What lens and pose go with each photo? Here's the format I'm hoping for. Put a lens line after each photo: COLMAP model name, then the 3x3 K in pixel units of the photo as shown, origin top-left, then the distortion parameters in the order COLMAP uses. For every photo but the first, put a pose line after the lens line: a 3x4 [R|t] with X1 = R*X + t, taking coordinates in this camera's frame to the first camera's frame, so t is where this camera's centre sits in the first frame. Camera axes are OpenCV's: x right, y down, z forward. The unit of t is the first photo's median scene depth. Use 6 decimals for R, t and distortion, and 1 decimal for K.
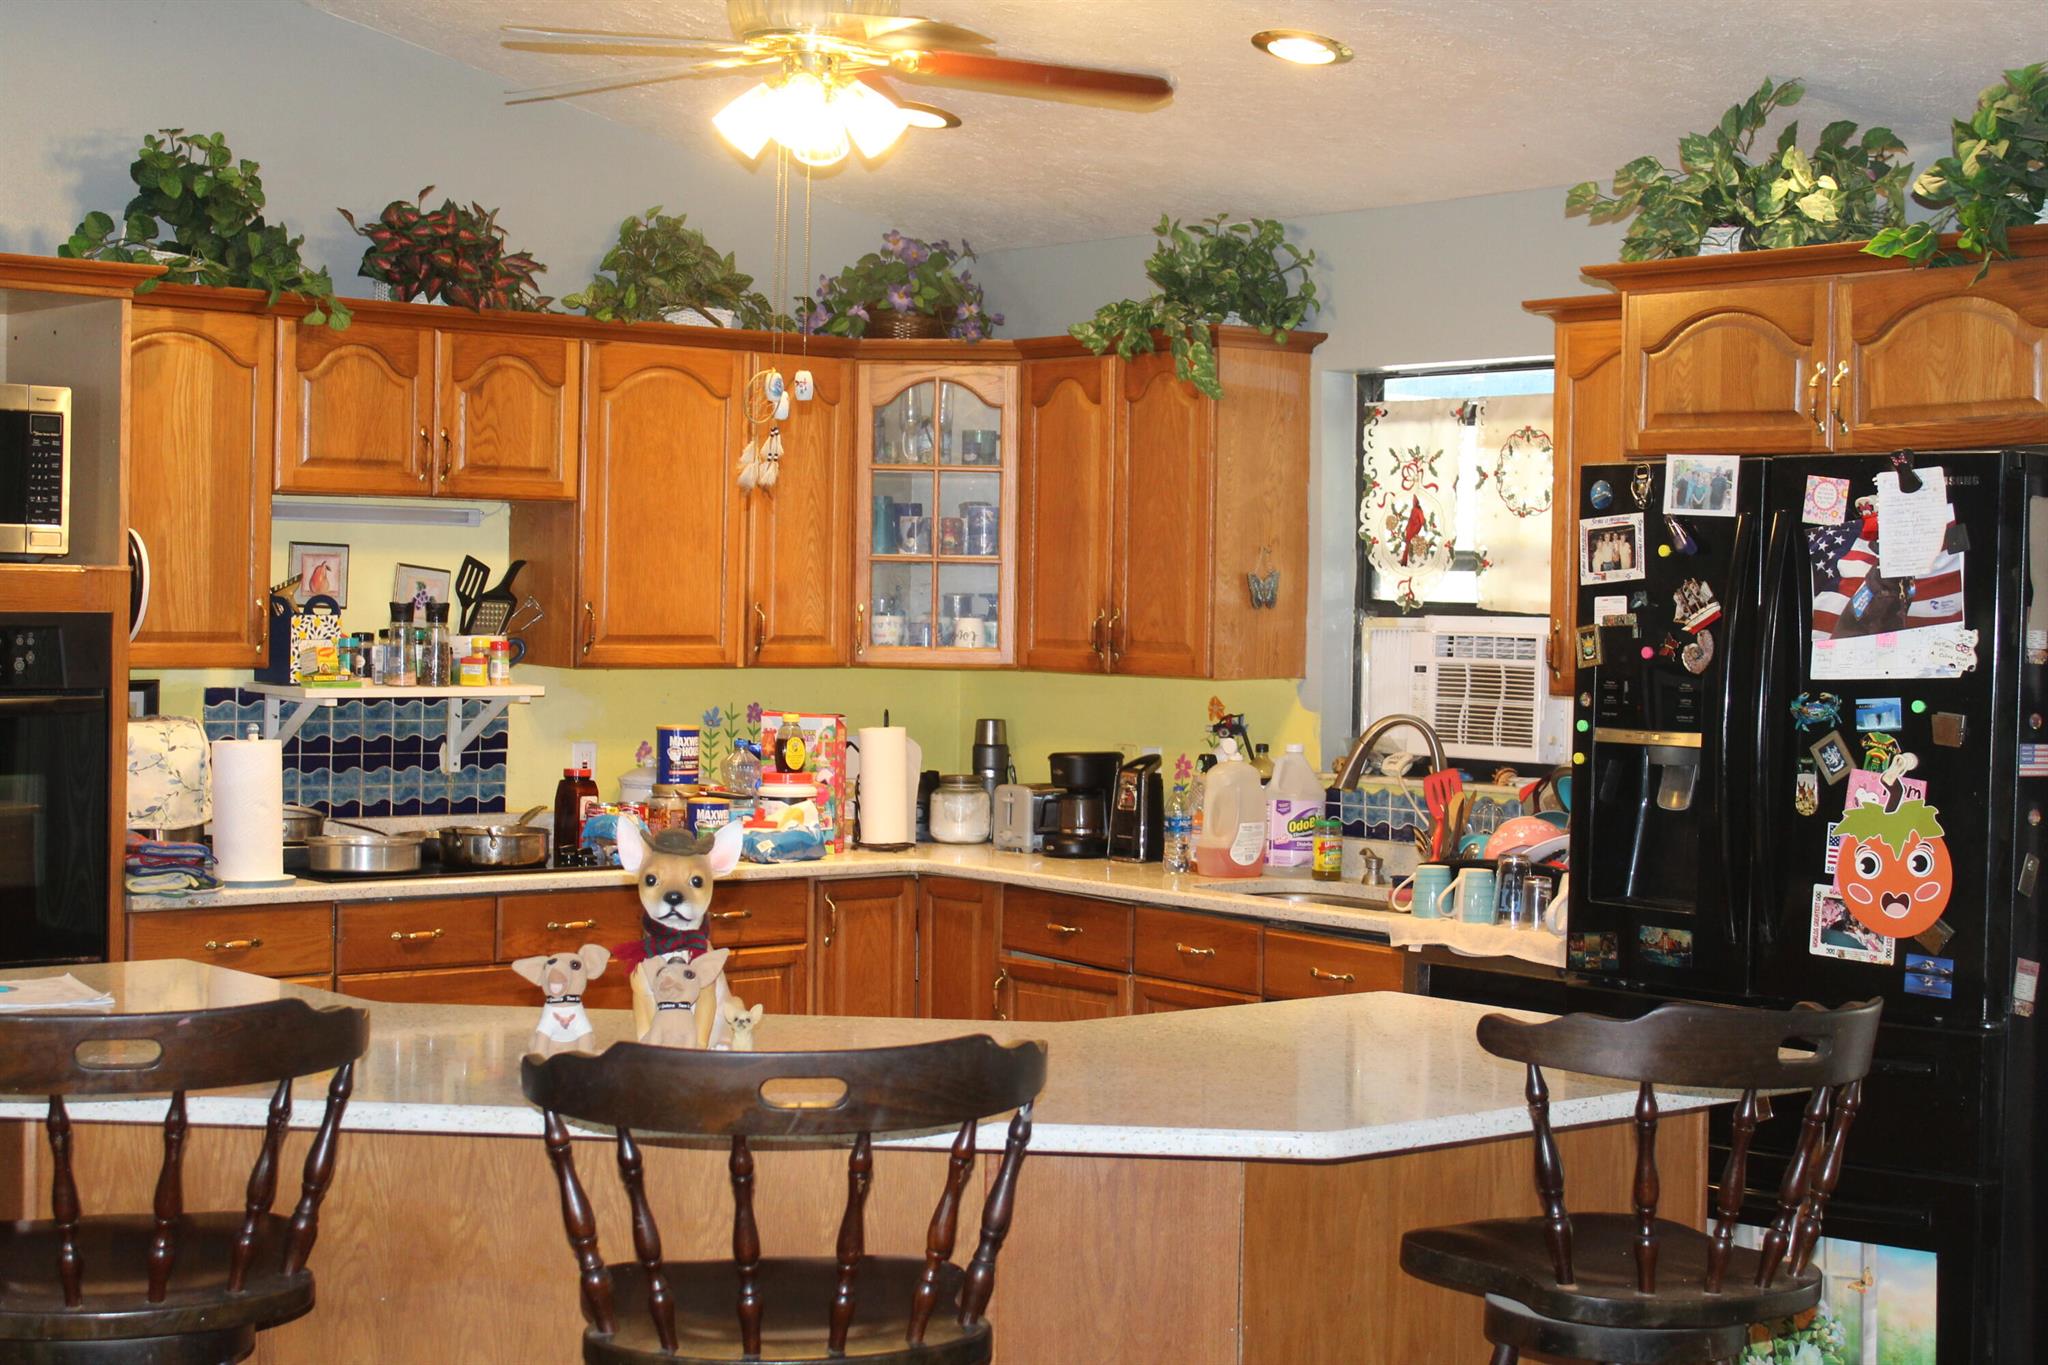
lens RADIAL K [[3209.3, 0, 1031.2], [0, 3209.3, 684.7], [0, 0, 1]] dist [-0.010876, 0.152145]
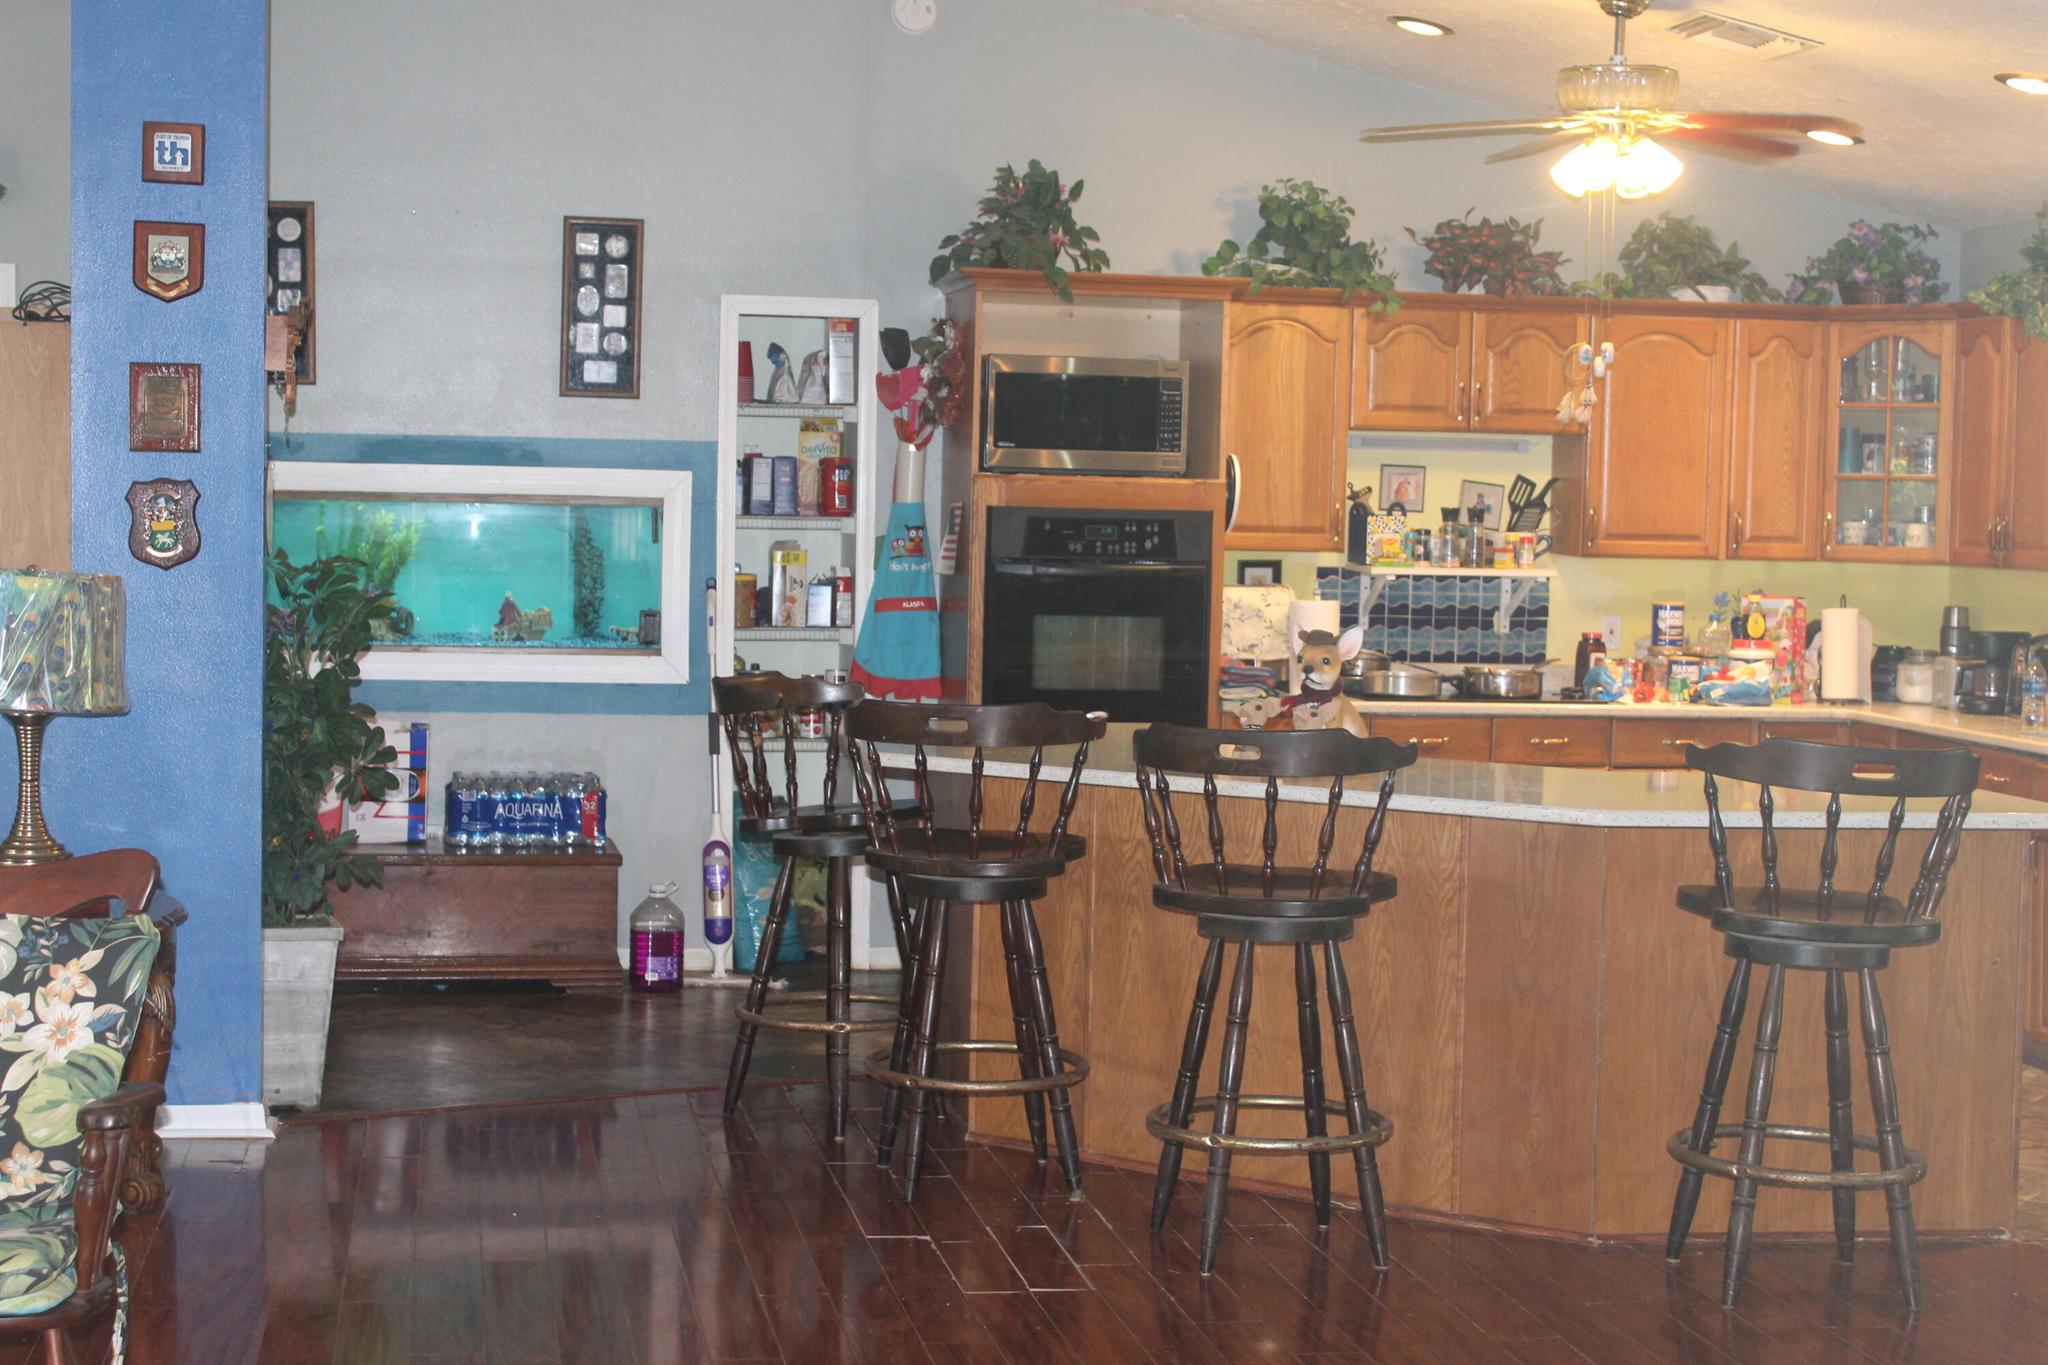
lens RADIAL K [[3209.3, 0, 1031.2], [0, 3209.3, 684.7], [0, 0, 1]] dist [-0.010876, 0.152145]
pose [[0.873087, 0.031448, -0.486548, 0.316604], [-0.021125, 0.999421, 0.026689, 0.017447], [0.487106, -0.013023, 0.873246, -0.298757]]
